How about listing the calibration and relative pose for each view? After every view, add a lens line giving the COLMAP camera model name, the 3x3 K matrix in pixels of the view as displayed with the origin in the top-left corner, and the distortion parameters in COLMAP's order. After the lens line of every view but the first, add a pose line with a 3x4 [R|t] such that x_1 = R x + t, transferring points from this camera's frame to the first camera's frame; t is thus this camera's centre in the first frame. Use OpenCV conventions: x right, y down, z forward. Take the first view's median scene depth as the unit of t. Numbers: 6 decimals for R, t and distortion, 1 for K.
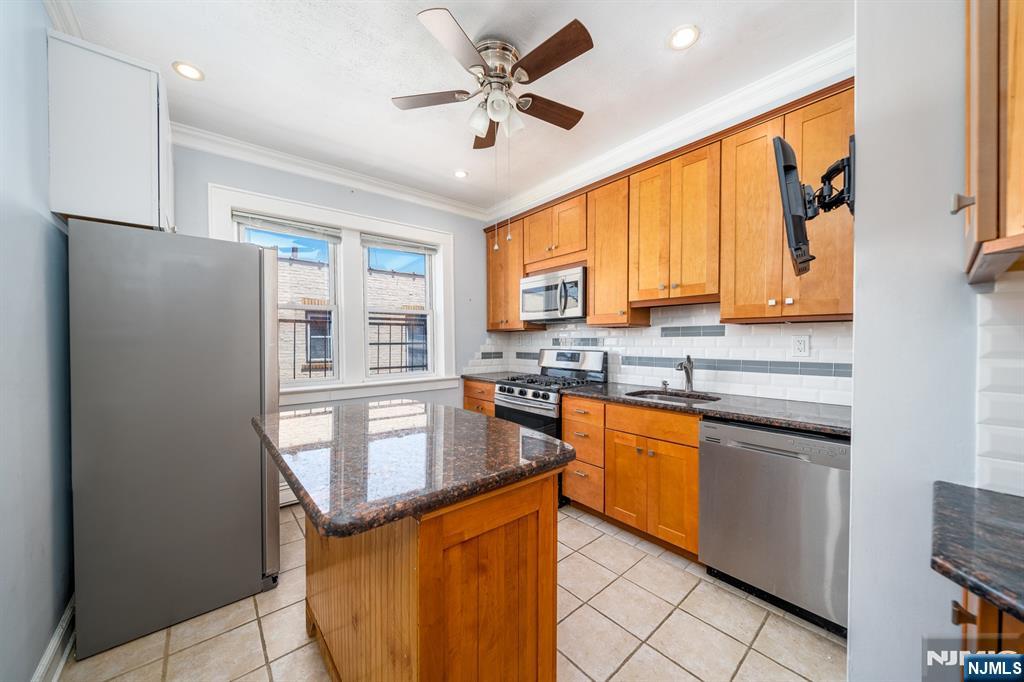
lens RADIAL K [[356.1, 0, 513.8], [0, 356.1, 343.8], [0, 0, 1]] dist [-0.000402, -0.000038]
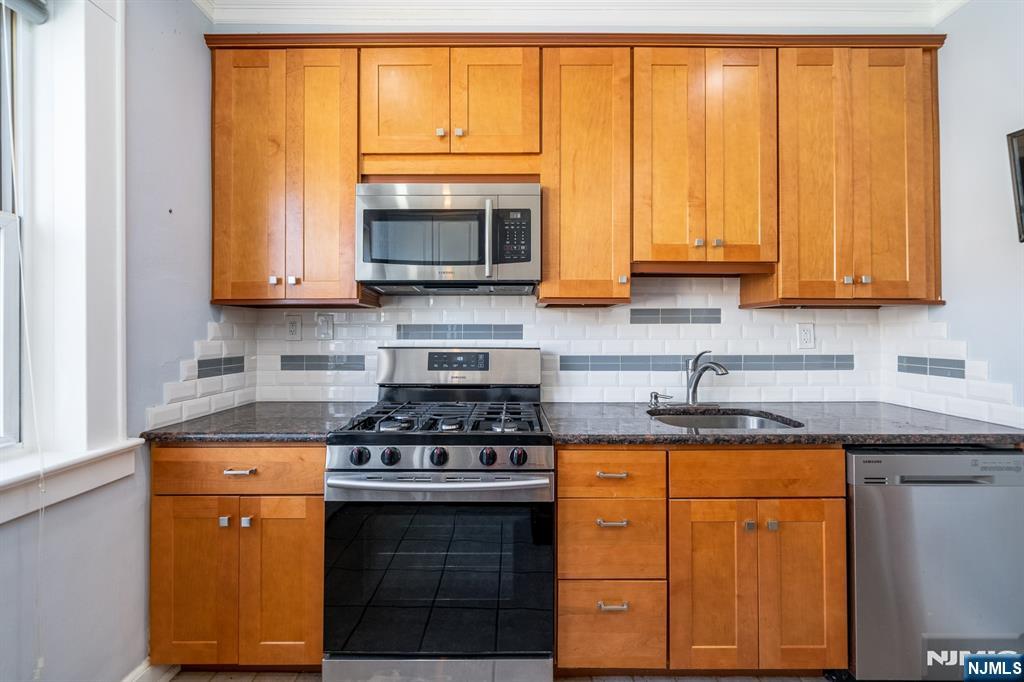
lens RADIAL K [[421.8, 0, 511.8], [0, 421.8, 326.2], [0, 0, 1]] dist [0.000555, 0.000013]
pose [[0.642881, 0.011531, 0.765880, -0.303724], [0.005176, 0.999798, -0.019397, -0.000853], [-0.765949, 0.016434, 0.642691, 0.661453]]
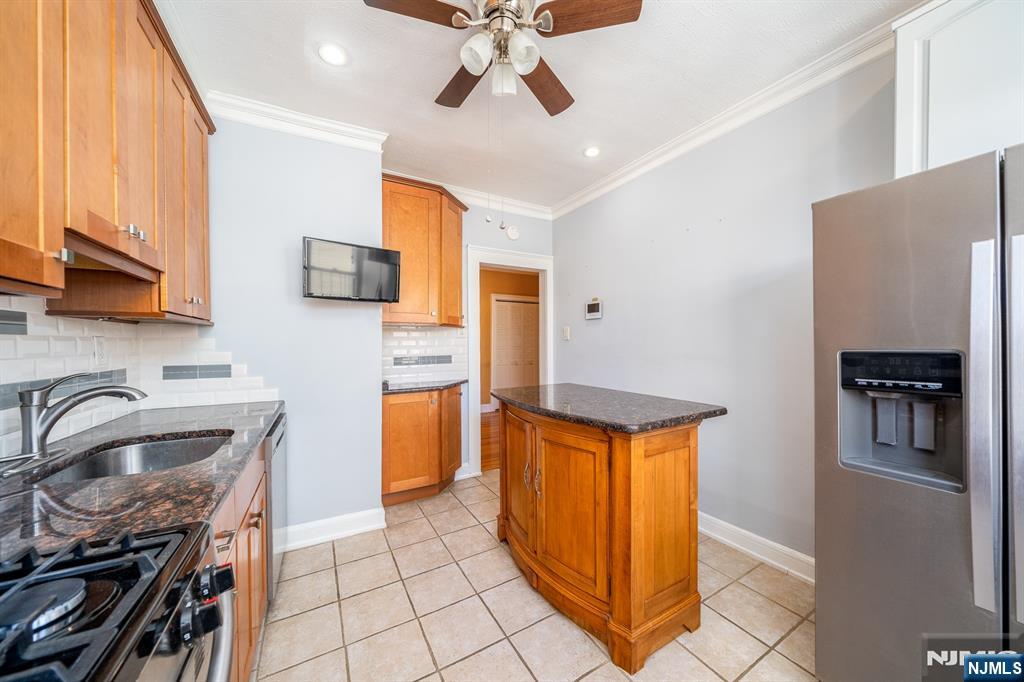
lens RADIAL K [[356.1, 0, 513.8], [0, 356.1, 343.8], [0, 0, 1]] dist [-0.000402, -0.000038]
pose [[-0.982270, 0.010345, 0.187187, -0.138149], [0.013435, 0.999794, 0.015242, -0.006831], [-0.186991, 0.017487, -0.982206, 1.162591]]
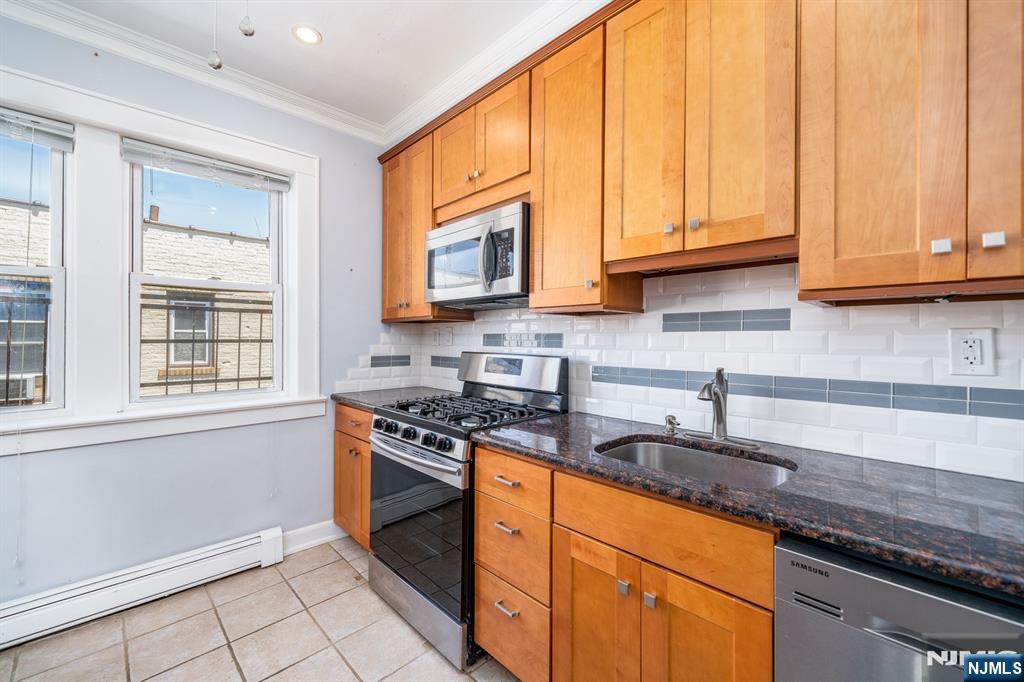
lens RADIAL K [[412.7, 0, 511.0], [0, 412.7, 334.2], [0, 0, 1]] dist [-0.000320, 0.000052]
pose [[0.997189, 0.007399, 0.074565, 0.134388], [-0.005977, 0.999796, -0.019268, -0.001724], [-0.074693, 0.018768, 0.997030, 0.385329]]
